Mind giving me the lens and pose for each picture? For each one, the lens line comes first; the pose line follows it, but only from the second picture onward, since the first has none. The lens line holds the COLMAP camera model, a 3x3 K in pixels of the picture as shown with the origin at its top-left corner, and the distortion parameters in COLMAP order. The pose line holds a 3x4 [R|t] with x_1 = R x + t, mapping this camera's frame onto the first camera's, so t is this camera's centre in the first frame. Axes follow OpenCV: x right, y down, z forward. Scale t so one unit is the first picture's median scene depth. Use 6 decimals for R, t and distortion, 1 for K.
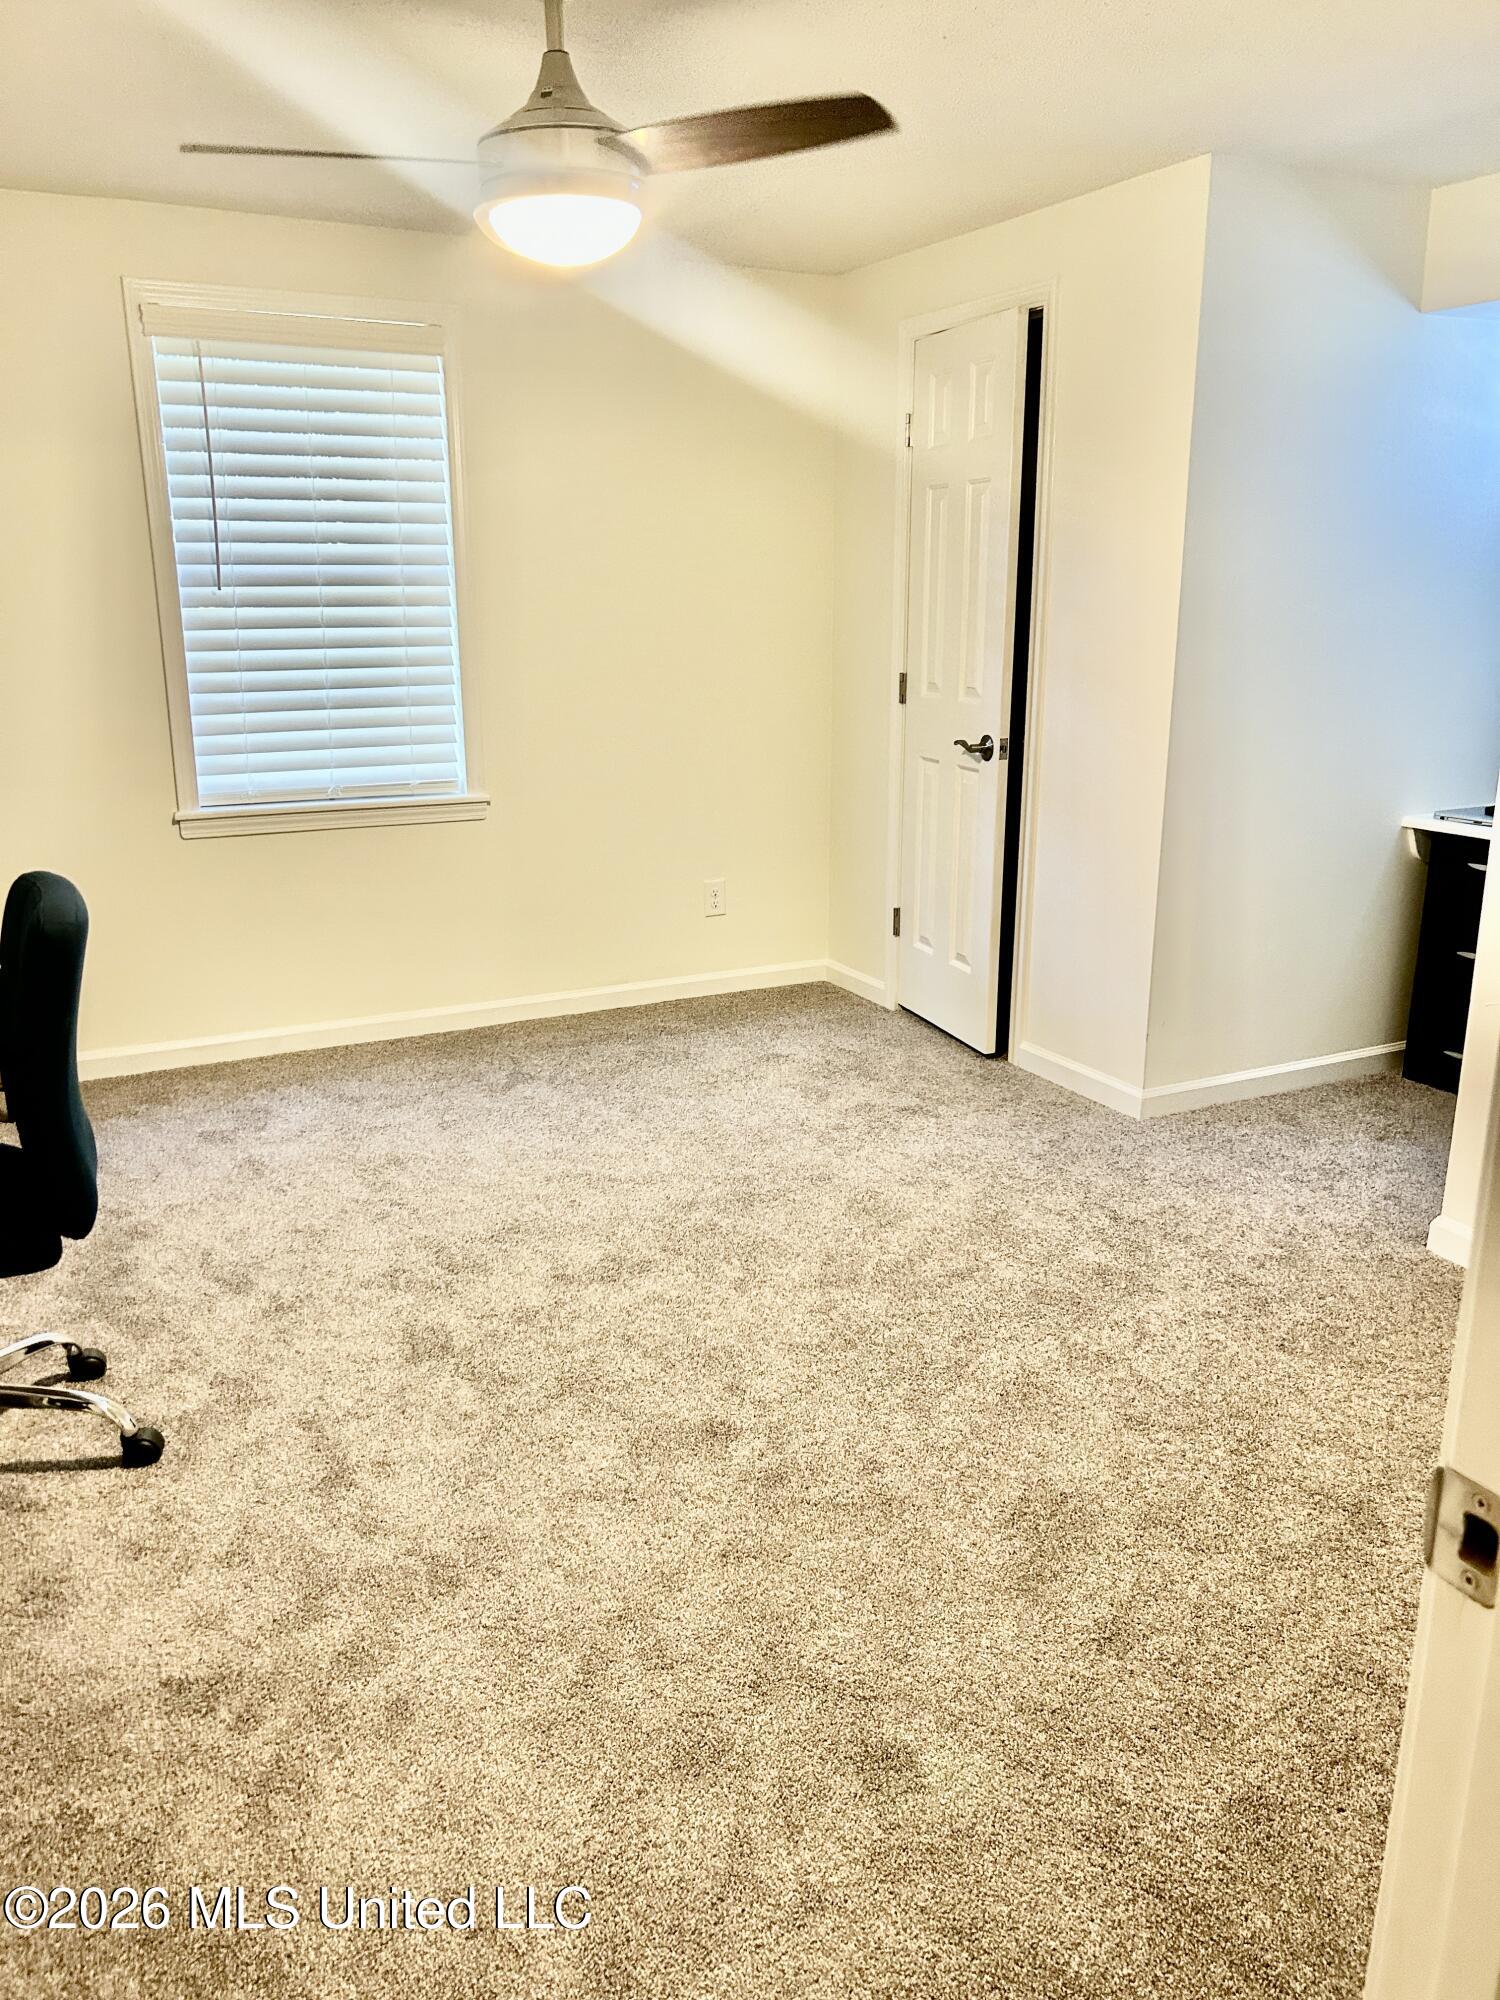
lens RADIAL K [[1519.5, 0, 759.4], [0, 1519.5, 991.2], [0, 0, 1]] dist [0.047240, -0.058446]
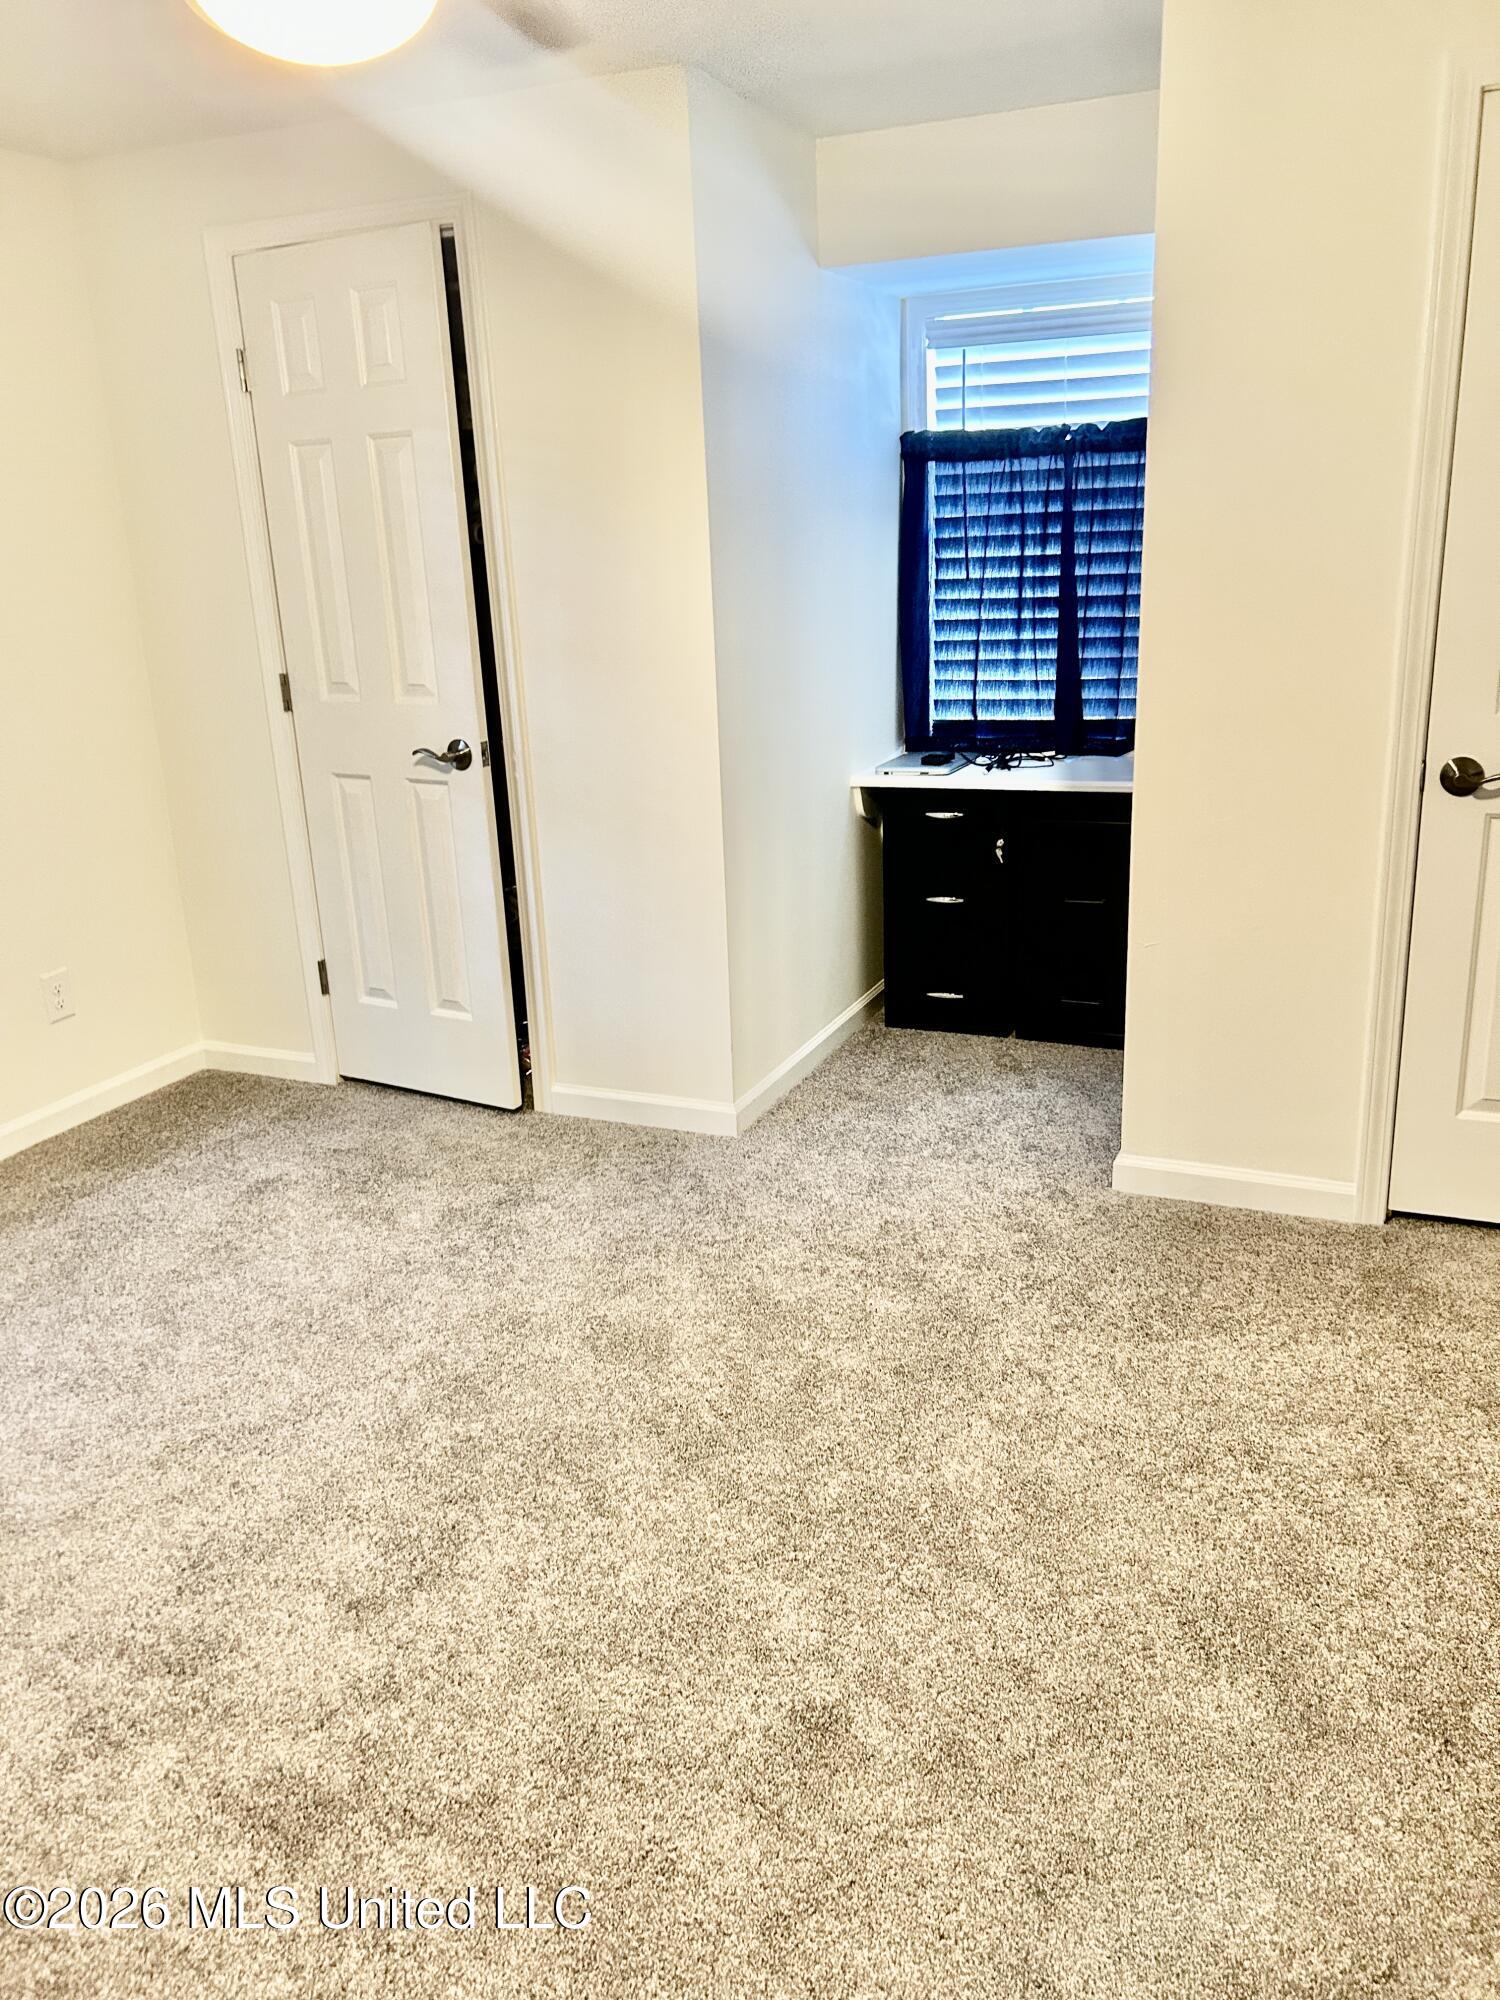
lens RADIAL K [[1519.5, 0, 824.0], [0, 1519.5, 968.5], [0, 0, 1]] dist [0.047240, -0.058446]
pose [[0.773542, -0.203158, 0.600299, -0.235718], [0.198268, 0.977255, 0.075245, -0.072481], [-0.601932, 0.060815, 0.796228, 0.233026]]
